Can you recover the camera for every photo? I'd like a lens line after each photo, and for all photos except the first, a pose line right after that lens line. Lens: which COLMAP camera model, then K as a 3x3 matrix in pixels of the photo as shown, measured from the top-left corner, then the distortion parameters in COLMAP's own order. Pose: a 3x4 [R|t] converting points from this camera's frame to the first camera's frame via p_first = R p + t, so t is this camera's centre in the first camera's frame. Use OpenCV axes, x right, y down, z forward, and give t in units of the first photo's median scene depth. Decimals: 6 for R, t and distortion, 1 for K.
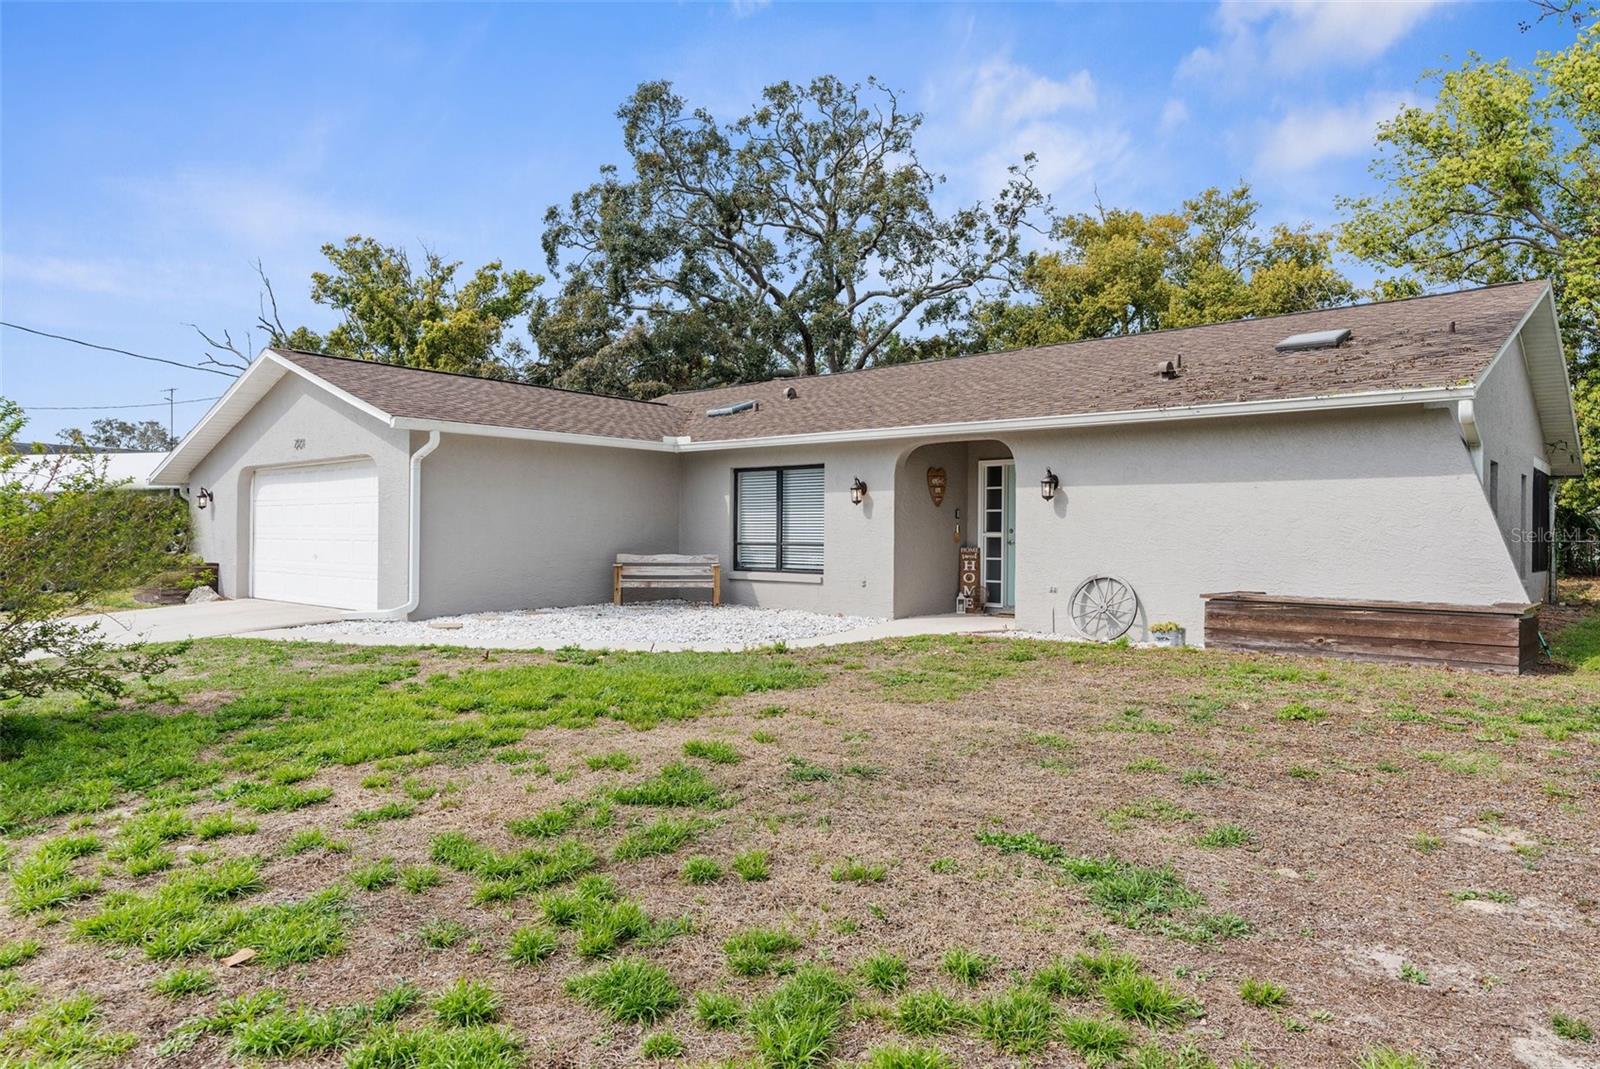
lens RADIAL K [[1020.8, 0, 800.0], [0, 1020.8, 534.5], [0, 0, 1]] dist [-0.000303, 0.000684]
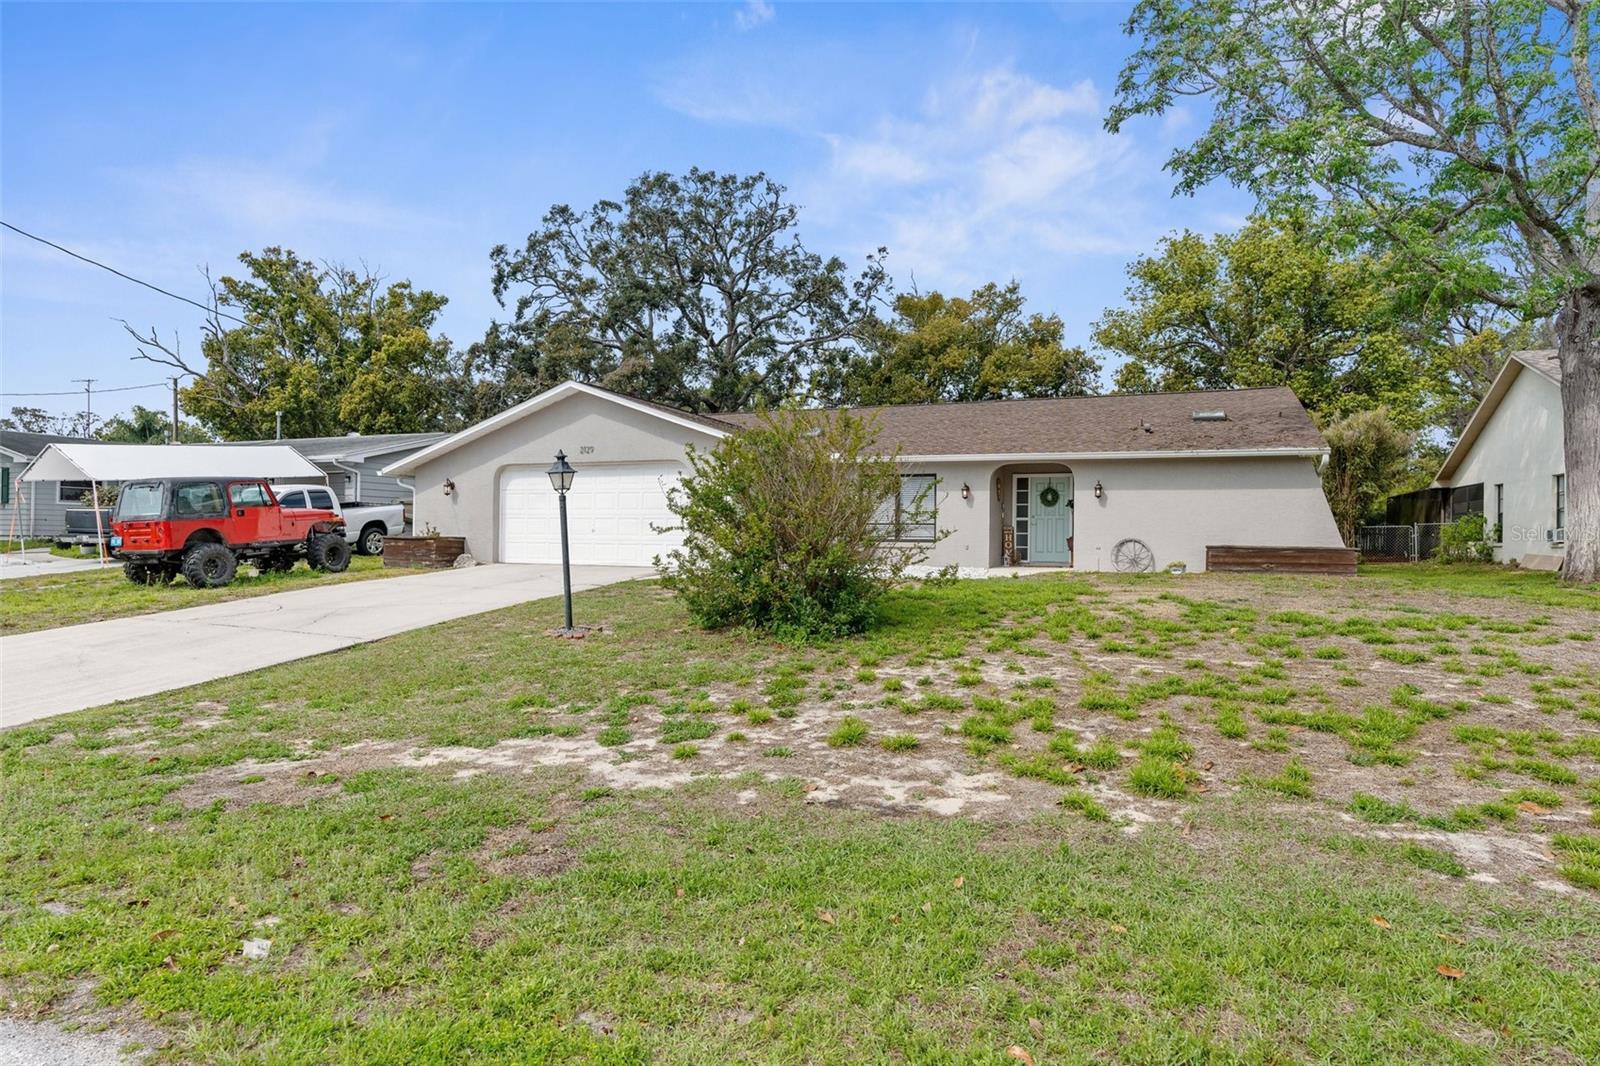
lens RADIAL K [[931.0, 0, 793.4], [0, 931.0, 537.2], [0, 0, 1]] dist [-0.002117, -0.000158]
pose [[0.942936, 0.002198, 0.332965, -0.663318], [-0.003388, 0.999990, 0.002992, 0.026764], [-0.332955, -0.003950, 0.942934, -0.304184]]
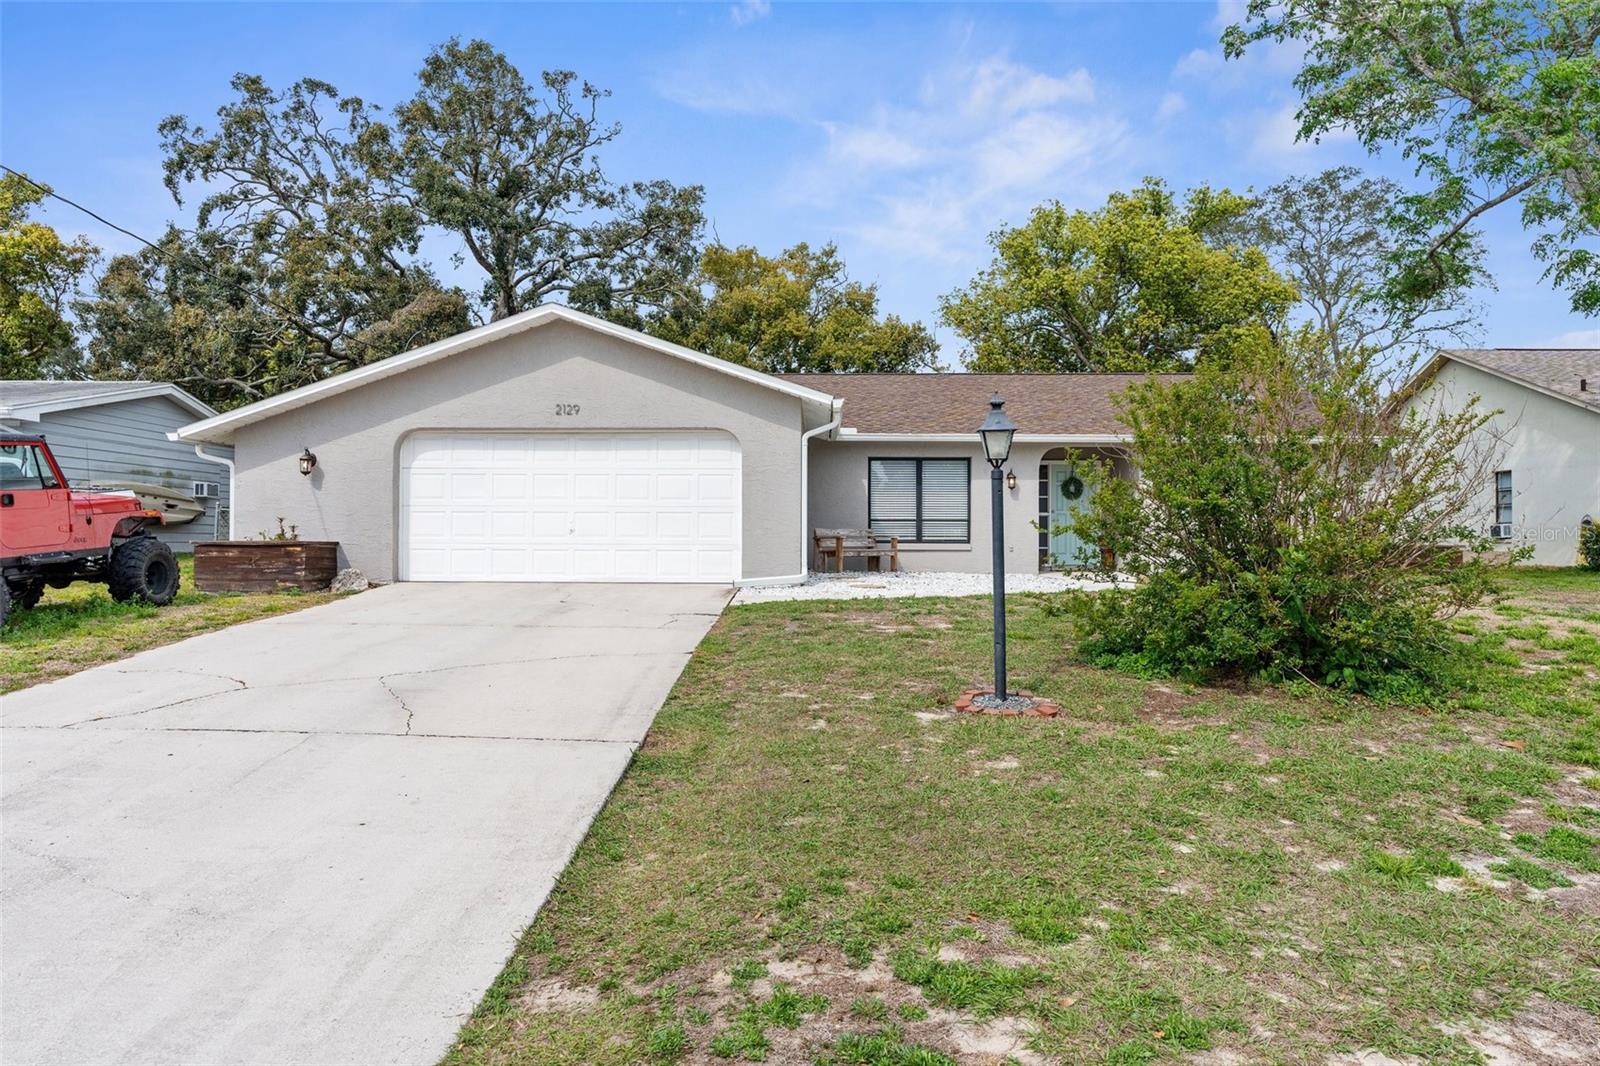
lens RADIAL K [[1033.0, 0, 800.0], [0, 1033.0, 533.0], [0, 0, 1]] dist [-0.001544, 0.003393]
pose [[0.756582, -0.001651, 0.653897, -0.961711], [0.002102, 0.999998, 0.000093, 0.025225], [-0.653896, 0.001304, 0.756584, 0.136608]]
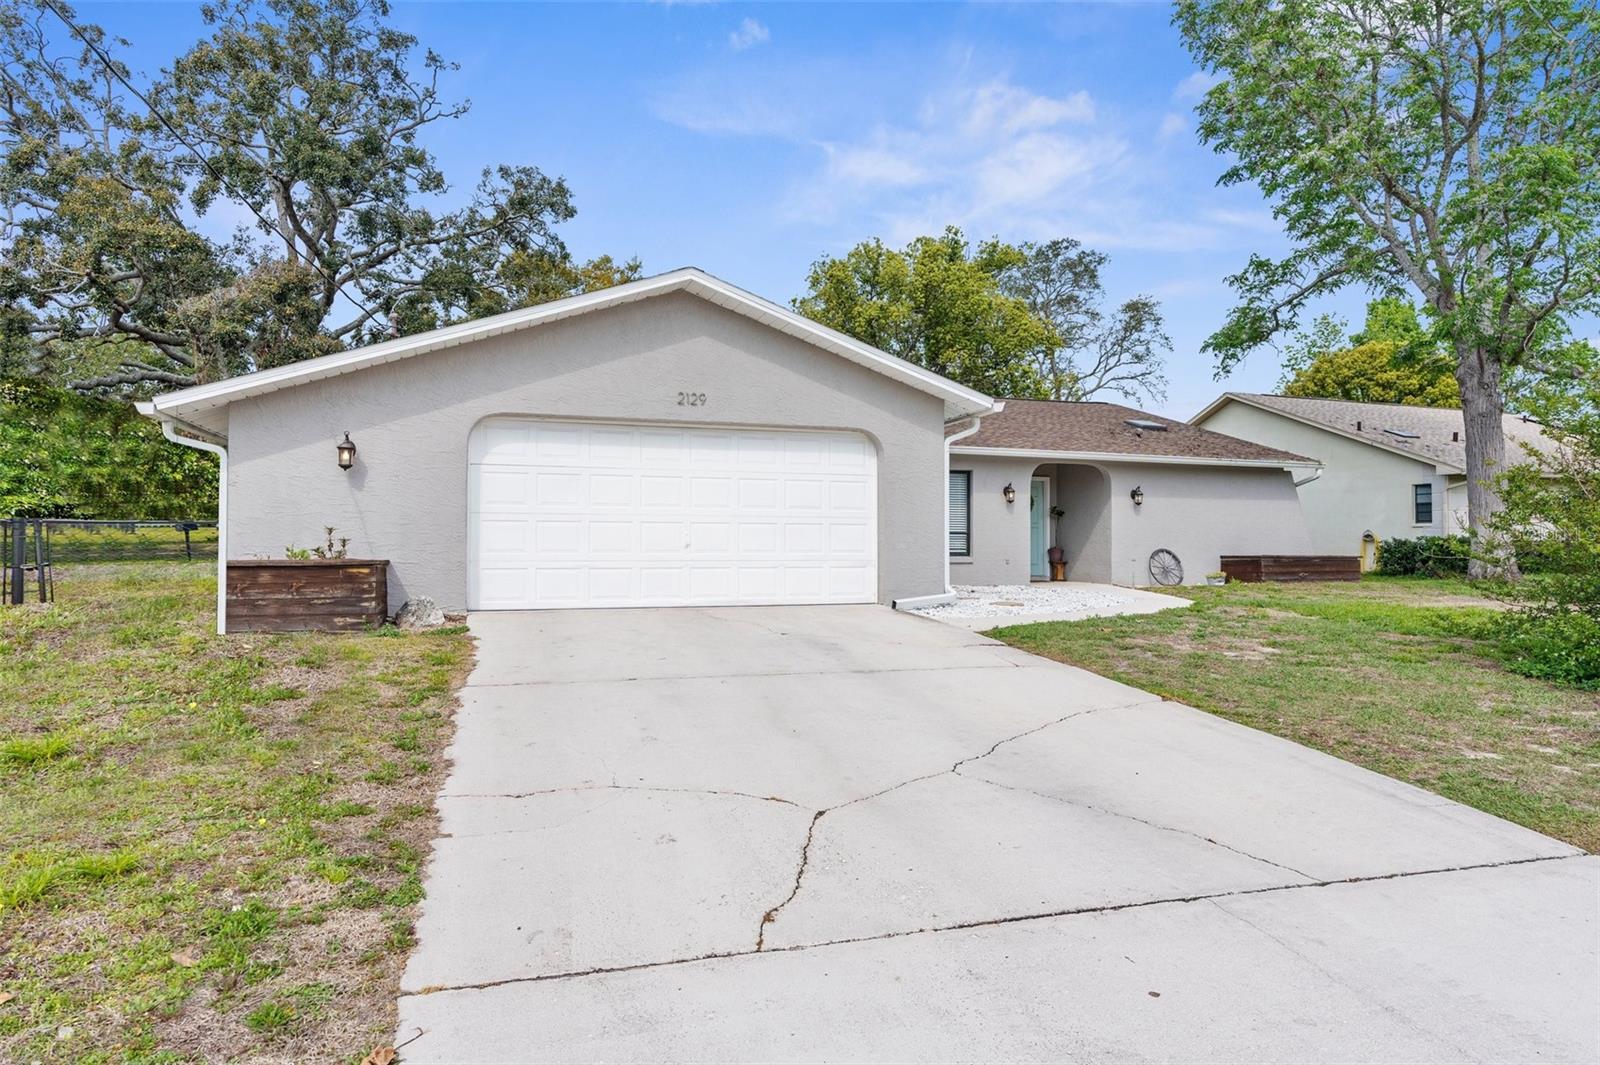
lens RADIAL K [[931.0, 0, 793.4], [0, 931.0, 536.7], [0, 0, 1]] dist [-0.002117, -0.000158]
pose [[0.491599, 0.003838, 0.870813, -1.082122], [0.001992, 0.999983, -0.005532, 0.020626], [-0.870819, 0.004454, 0.491583, 0.574978]]
